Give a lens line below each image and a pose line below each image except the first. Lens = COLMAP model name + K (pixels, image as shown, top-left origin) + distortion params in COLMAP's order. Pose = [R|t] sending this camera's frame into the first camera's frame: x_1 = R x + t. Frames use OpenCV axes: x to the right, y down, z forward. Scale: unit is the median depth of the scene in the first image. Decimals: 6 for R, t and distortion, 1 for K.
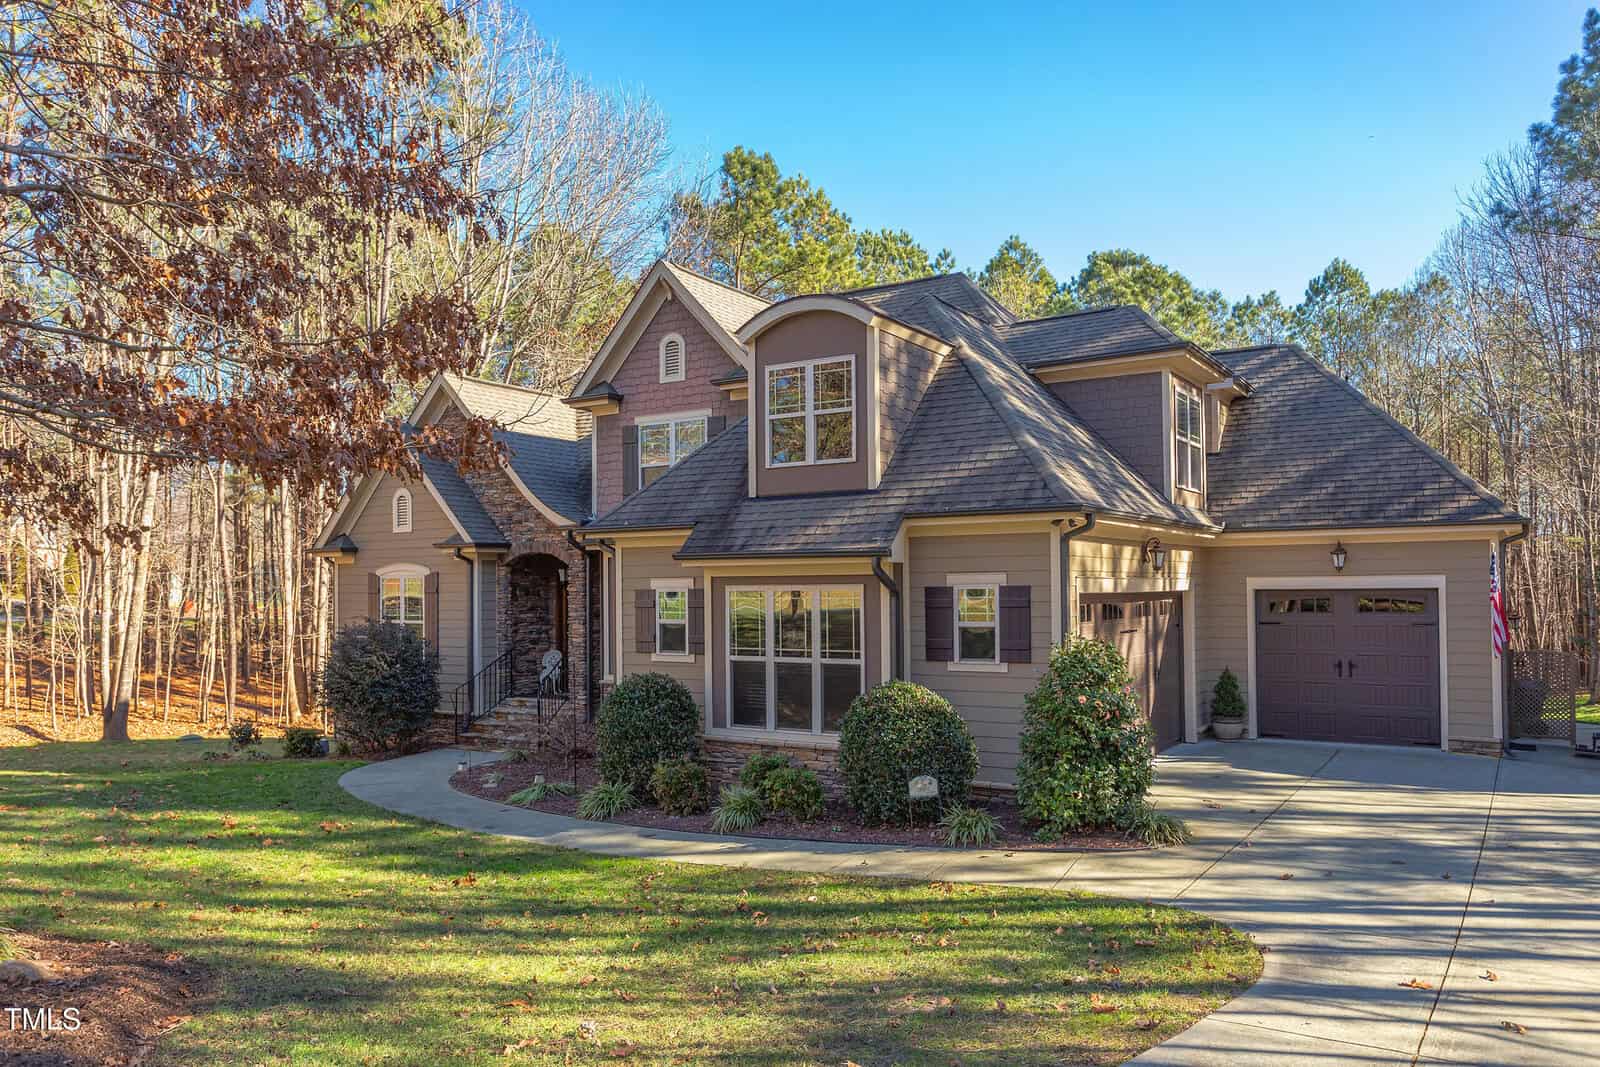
lens RADIAL K [[1121.5, 0, 800.0], [0, 1121.5, 533.5], [0, 0, 1]] dist [-0.021885, -0.002090]
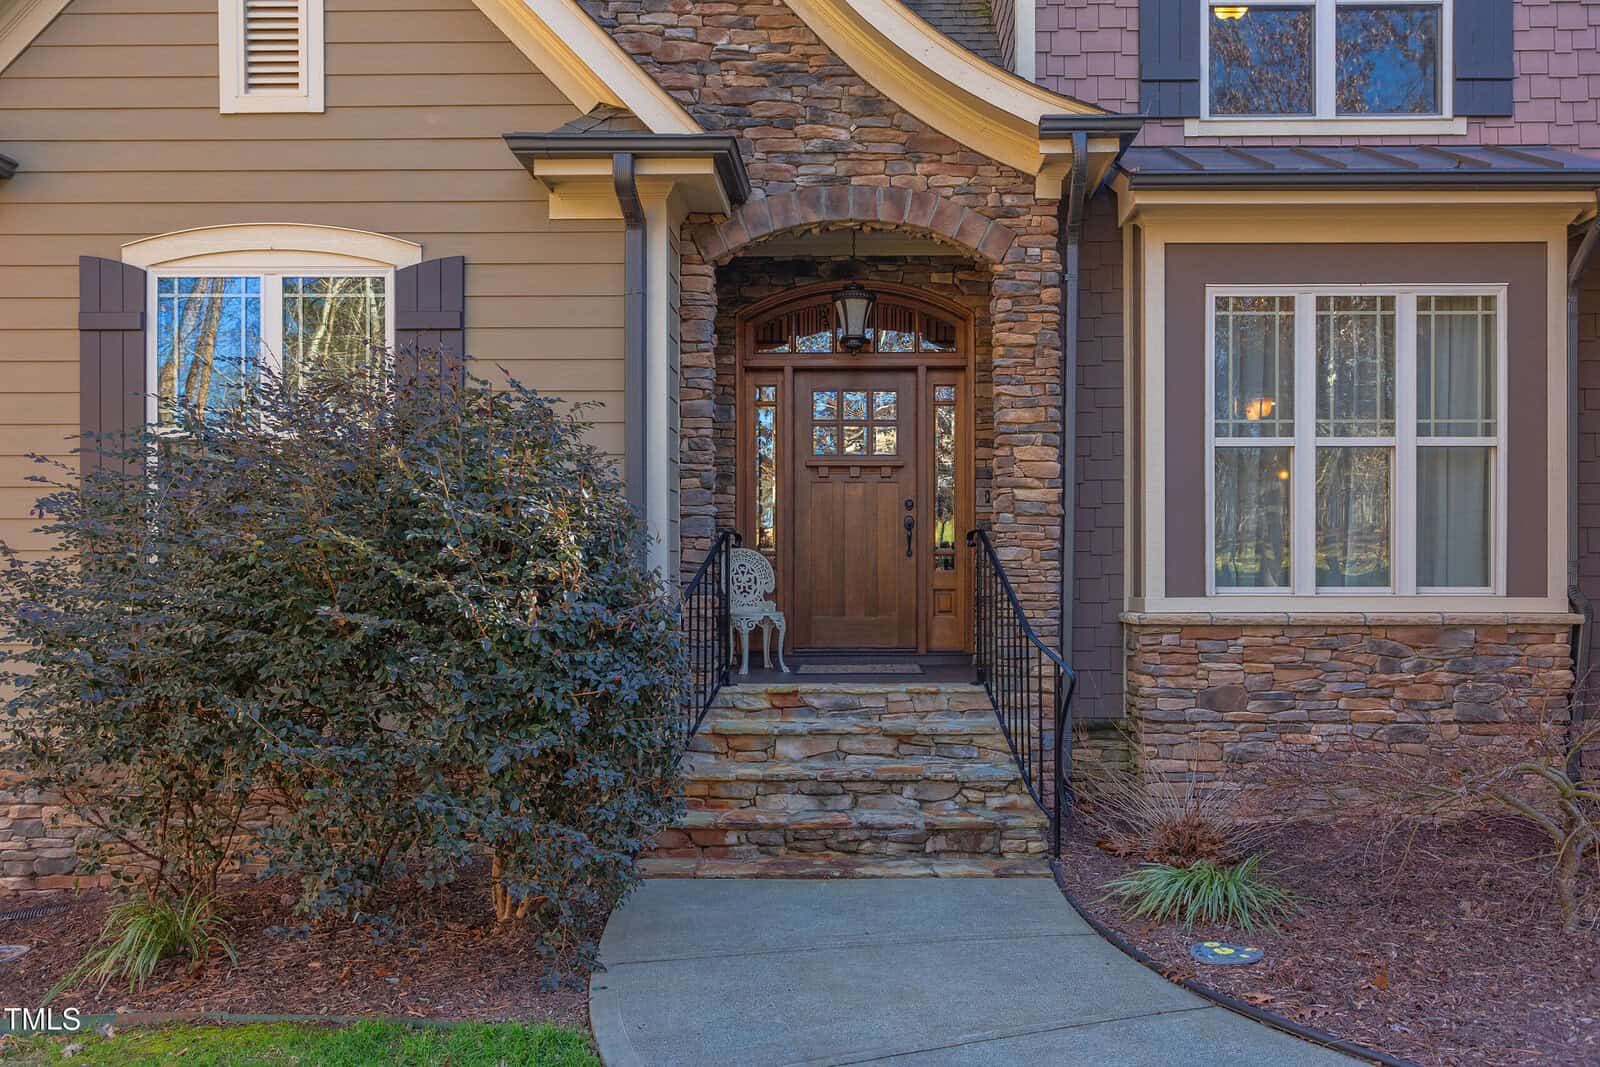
lens RADIAL K [[1121.8, 0, 797.0], [0, 1121.8, 598.3], [0, 0, 1]] dist [-0.004366, -0.000374]
pose [[0.852284, 0.010984, 0.522963, -0.540287], [-0.028950, 0.999238, 0.026194, 0.150076], [-0.522277, -0.037465, 0.851953, 0.962949]]
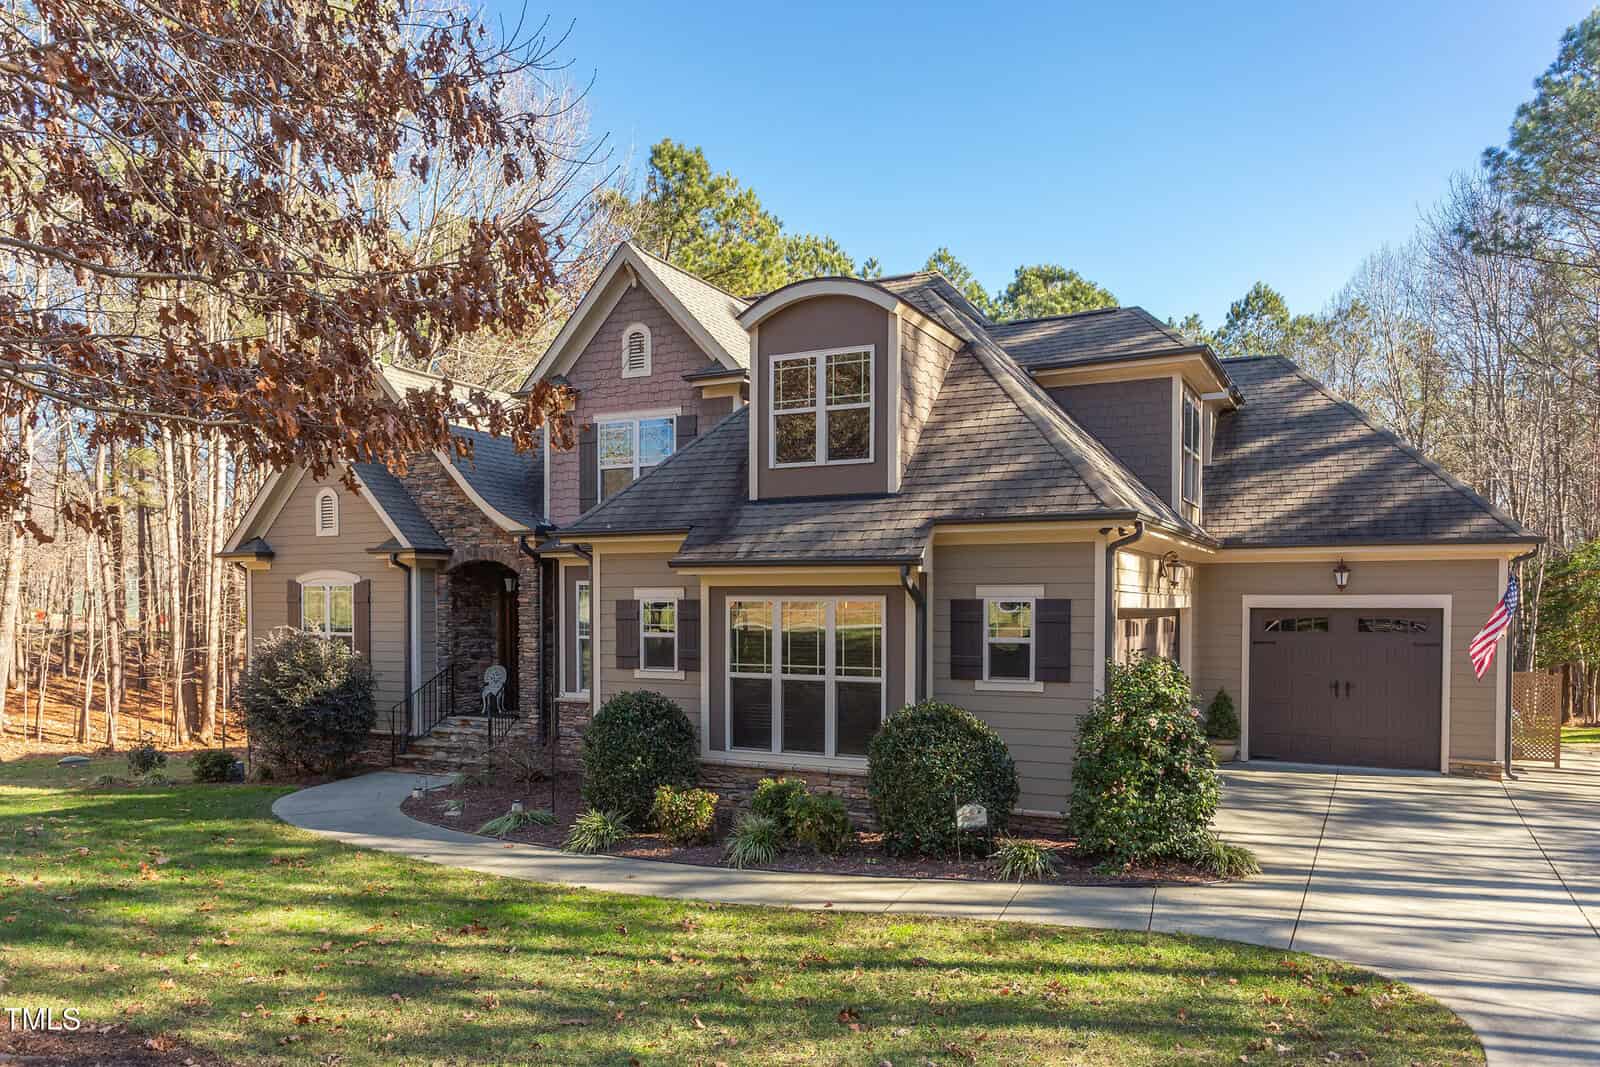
lens RADIAL K [[1121.8, 0, 797.0], [0, 1121.8, 598.3], [0, 0, 1]] dist [-0.004366, -0.000374]
pose [[0.995641, 0.011719, 0.092535, -0.081503], [-0.015589, 0.999029, 0.041212, 0.008566], [-0.091962, -0.042474, 0.994856, 0.073408]]
